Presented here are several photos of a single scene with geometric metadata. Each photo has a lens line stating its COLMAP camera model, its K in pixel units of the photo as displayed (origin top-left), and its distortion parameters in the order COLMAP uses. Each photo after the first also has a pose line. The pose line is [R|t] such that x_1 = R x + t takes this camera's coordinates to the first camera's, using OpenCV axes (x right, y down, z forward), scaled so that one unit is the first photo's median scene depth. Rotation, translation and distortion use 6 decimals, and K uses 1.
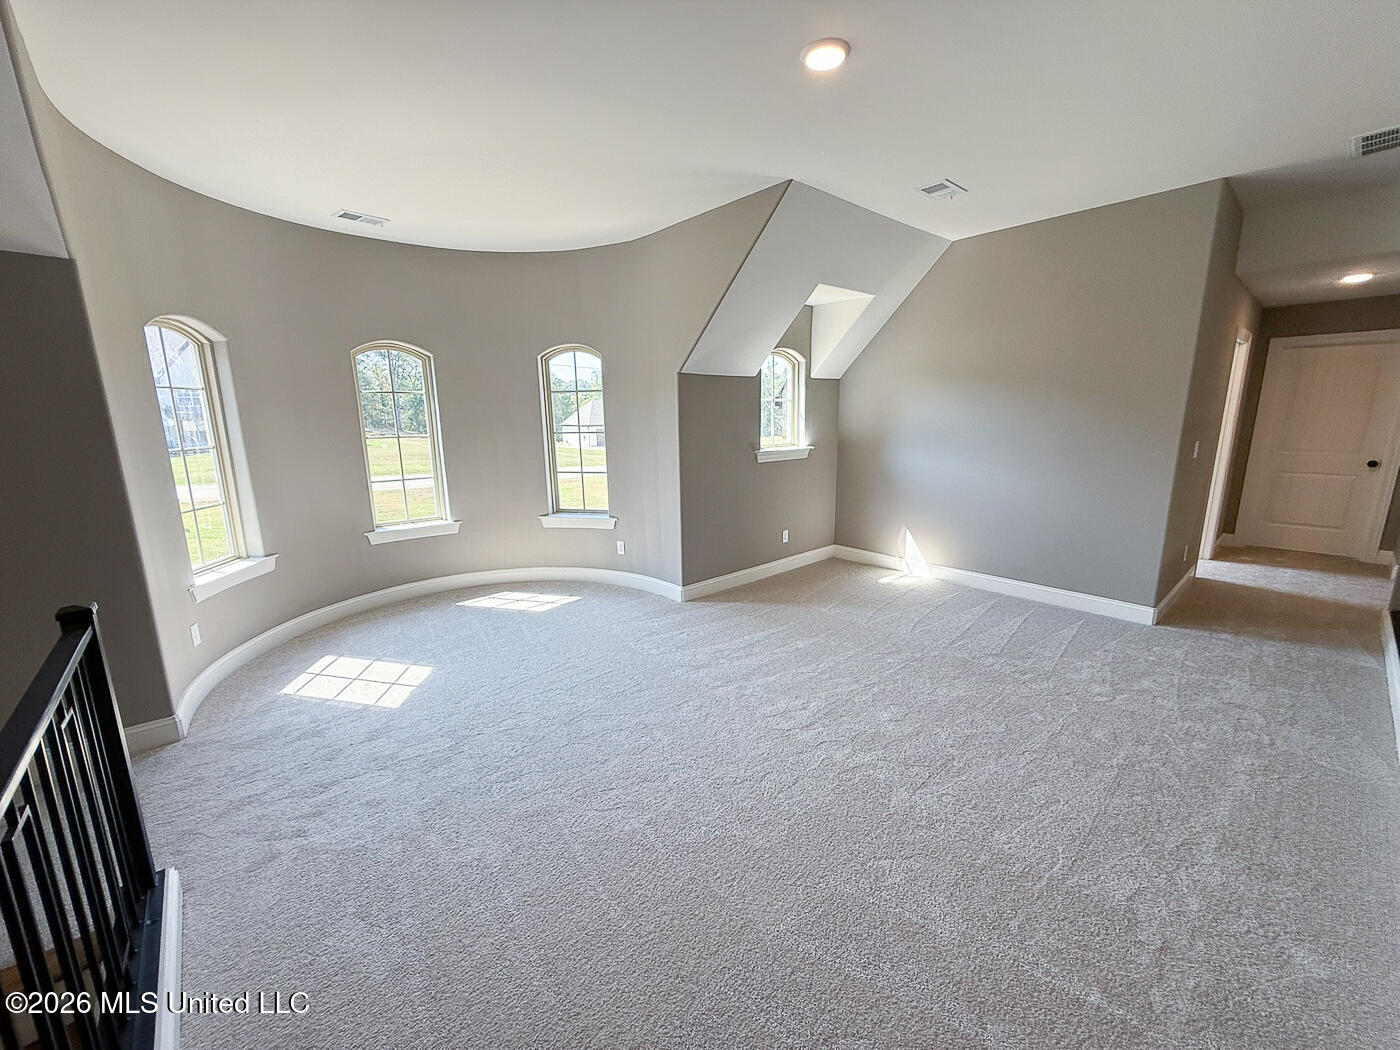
lens RADIAL K [[556.6, 0, 695.5], [0, 556.6, 527.6], [0, 0, 1]] dist [0.000428, -0.000126]
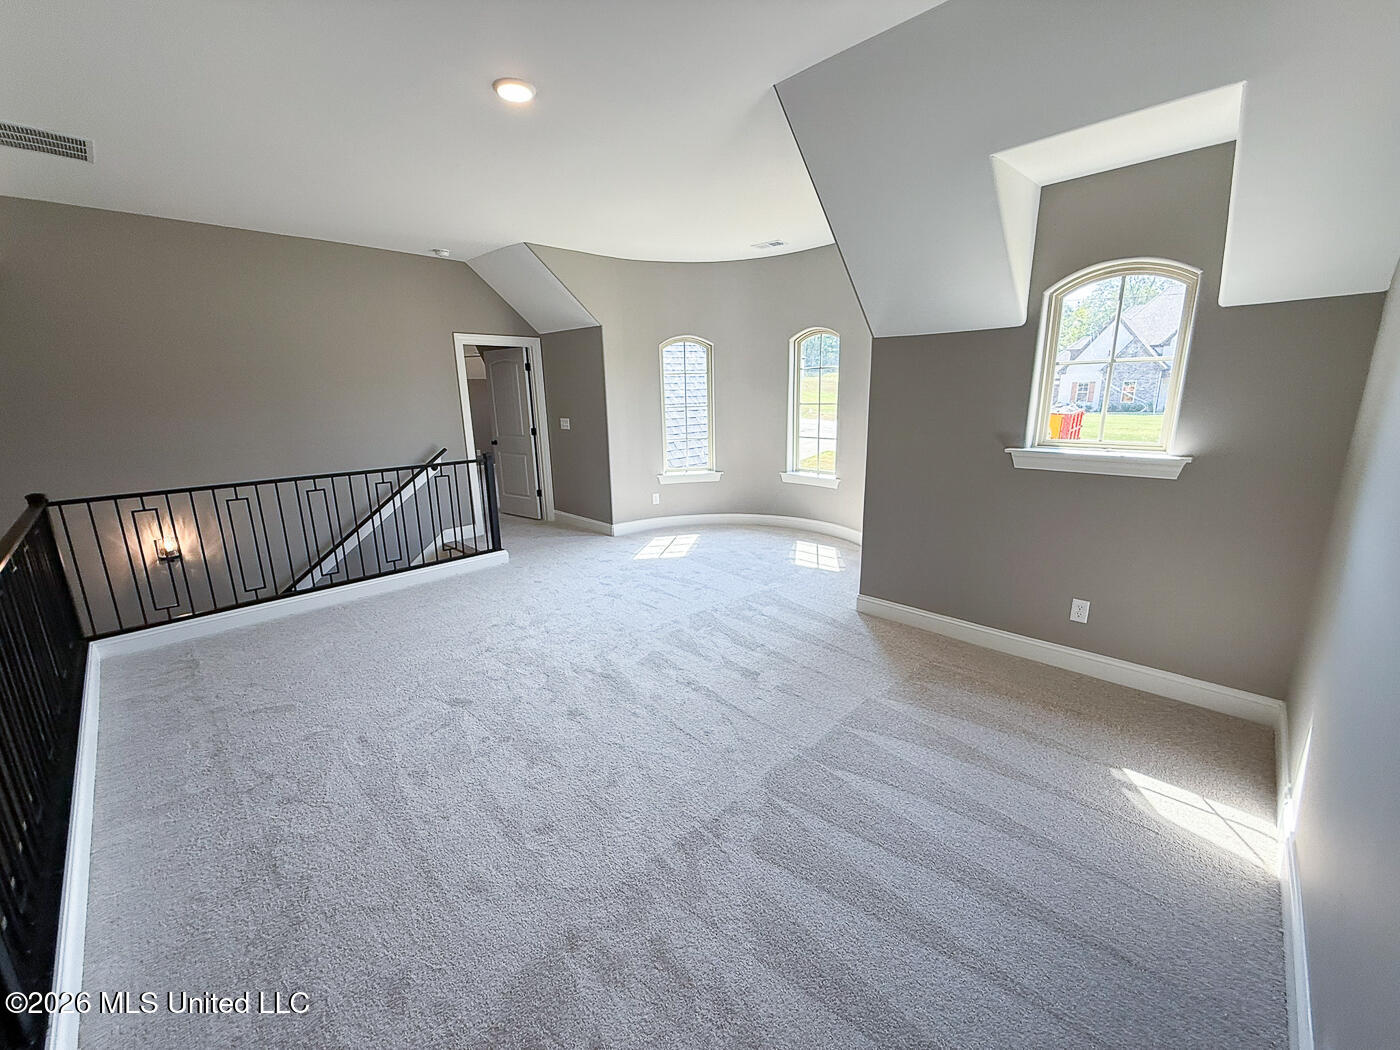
lens RADIAL K [[556.6, 0, 695.5], [0, 556.6, 527.6], [0, 0, 1]] dist [0.000428, -0.000126]
pose [[0.071242, 0.253271, -0.964769, 0.738389], [-0.178125, 0.954909, 0.237530, -0.144799], [0.981426, 0.154927, 0.113143, 0.630204]]
